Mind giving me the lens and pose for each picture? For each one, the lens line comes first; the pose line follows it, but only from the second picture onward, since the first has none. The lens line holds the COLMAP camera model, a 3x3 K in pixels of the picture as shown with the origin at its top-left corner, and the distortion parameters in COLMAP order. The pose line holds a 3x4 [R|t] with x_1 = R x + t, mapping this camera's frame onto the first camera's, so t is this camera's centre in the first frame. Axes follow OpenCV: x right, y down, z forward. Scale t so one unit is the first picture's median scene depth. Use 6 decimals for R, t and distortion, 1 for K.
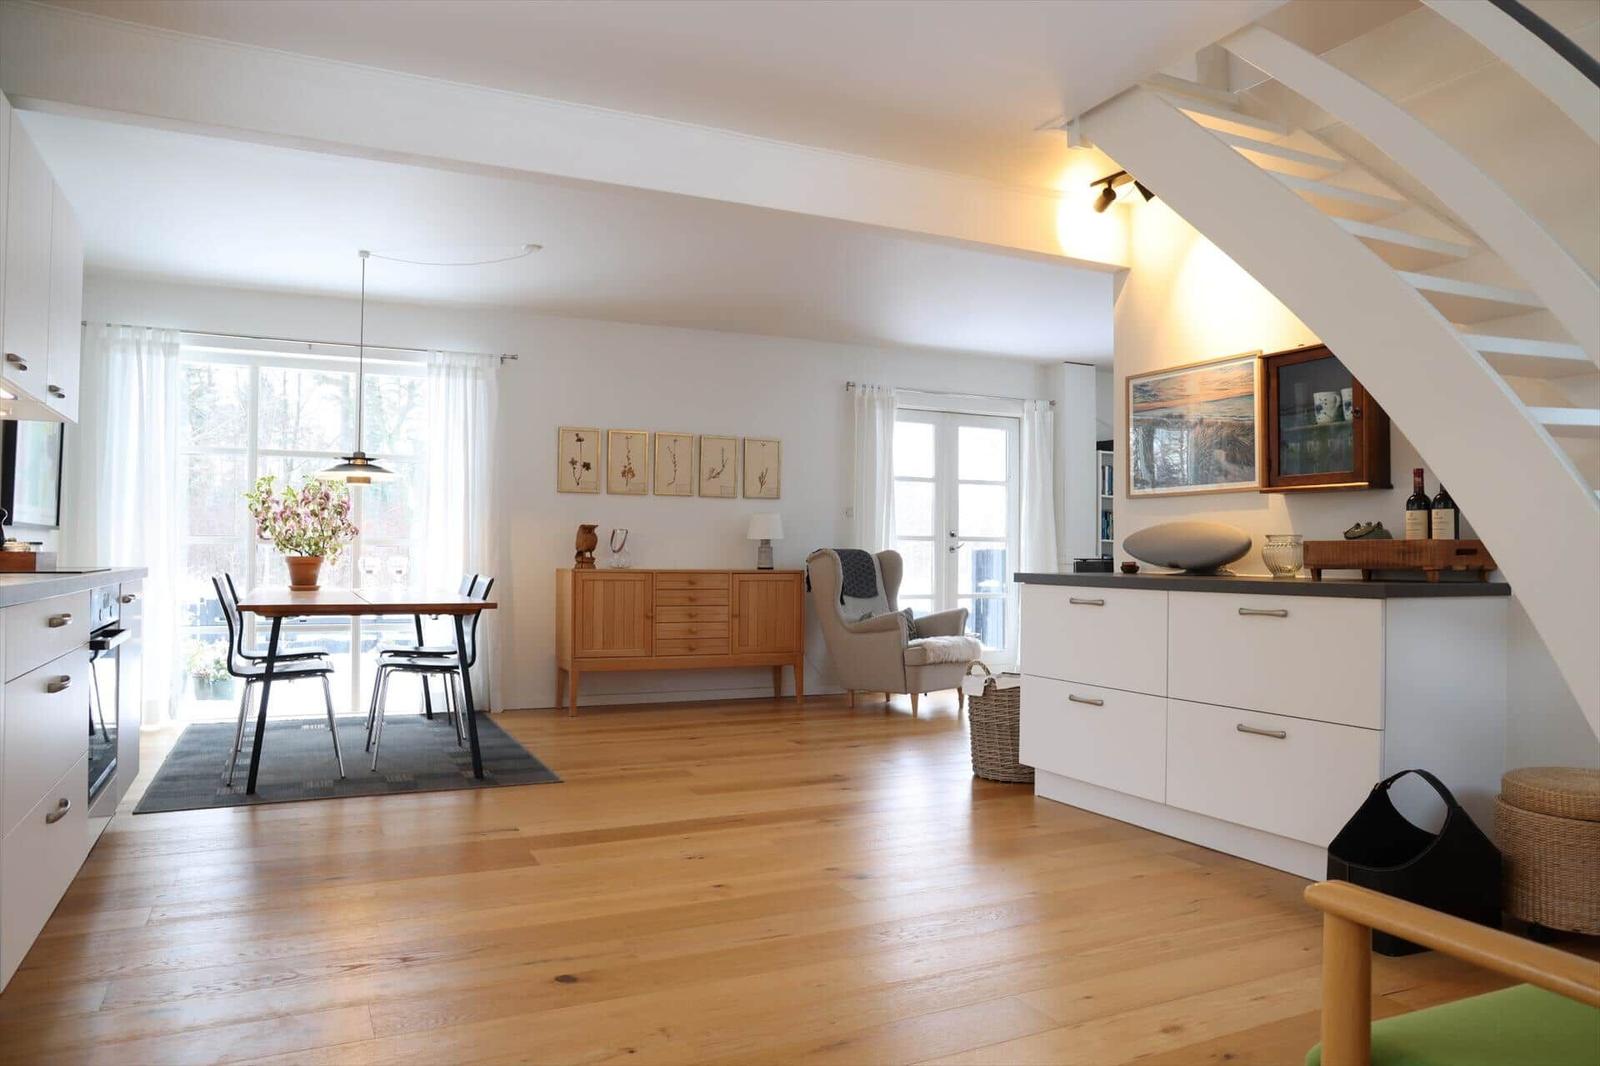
lens RADIAL K [[1151.1, 0, 762.1], [0, 1151.1, 559.1], [0, 0, 1]] dist [-0.084646, 0.054785]
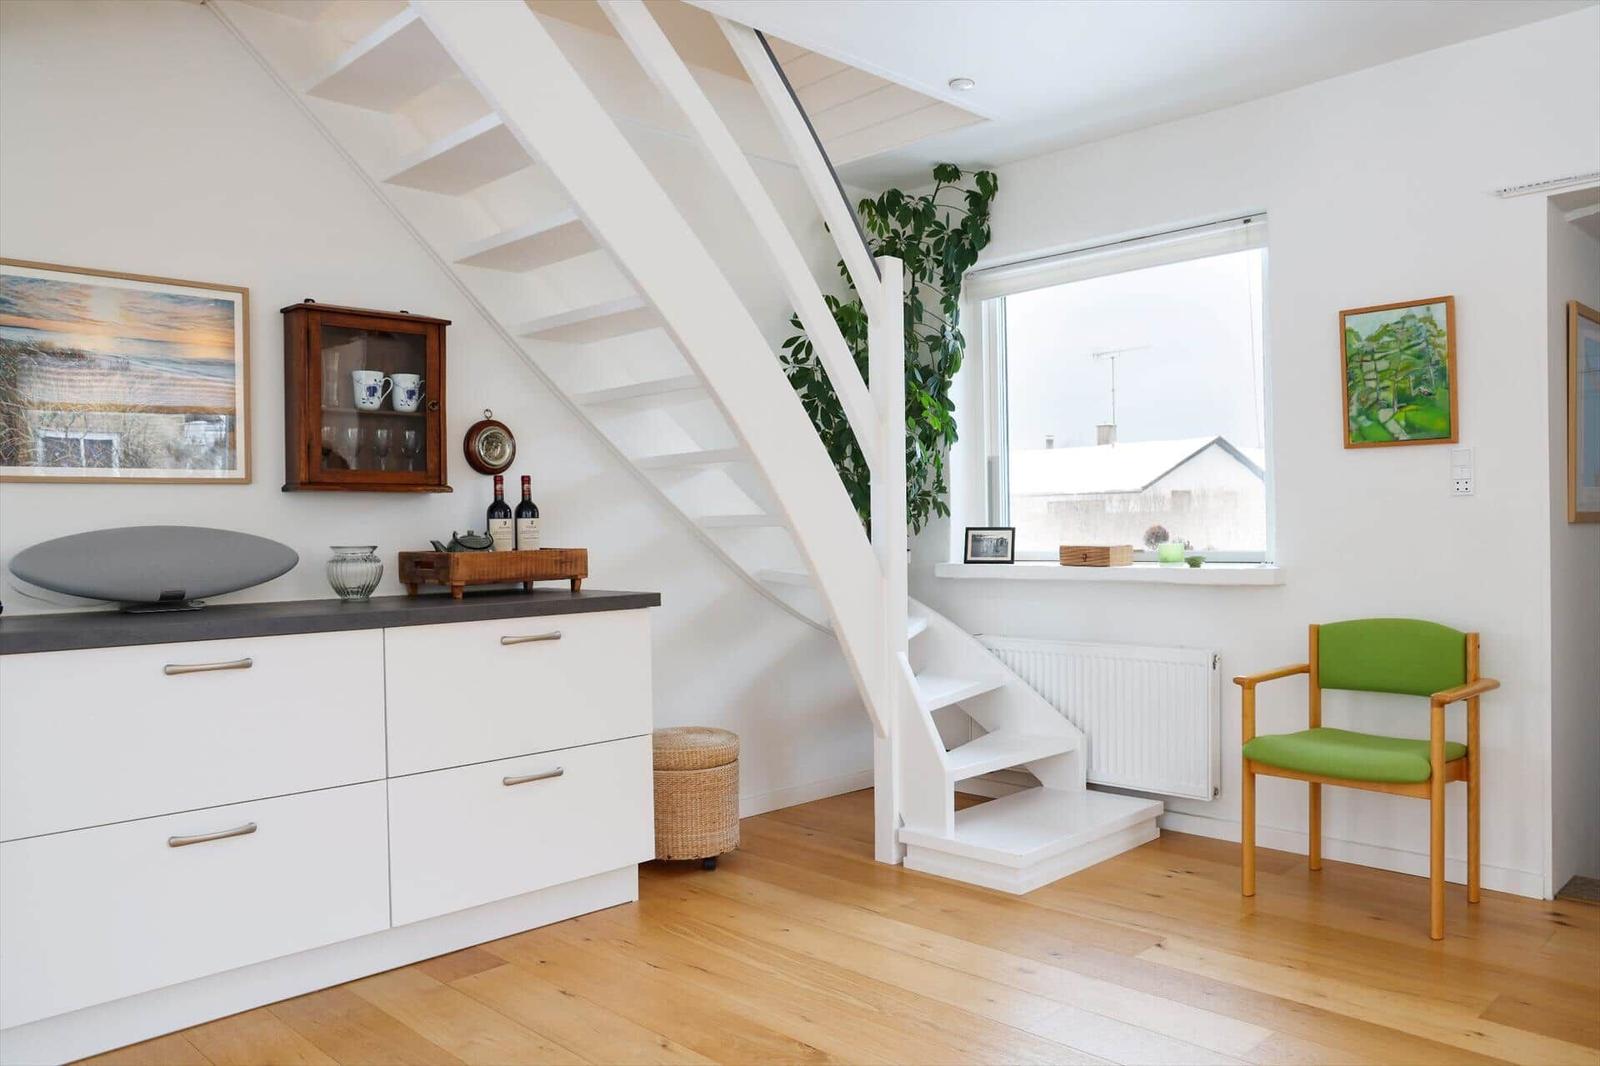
lens RADIAL K [[1151.1, 0, 799.4], [0, 1151.1, 536.0], [0, 0, 1]] dist [-0.084646, 0.054785]
pose [[-0.361964, -0.019112, 0.931996, -0.392124], [0.009432, 0.999664, 0.024163, -0.044253], [-0.932144, 0.017536, -0.361662, 1.013283]]
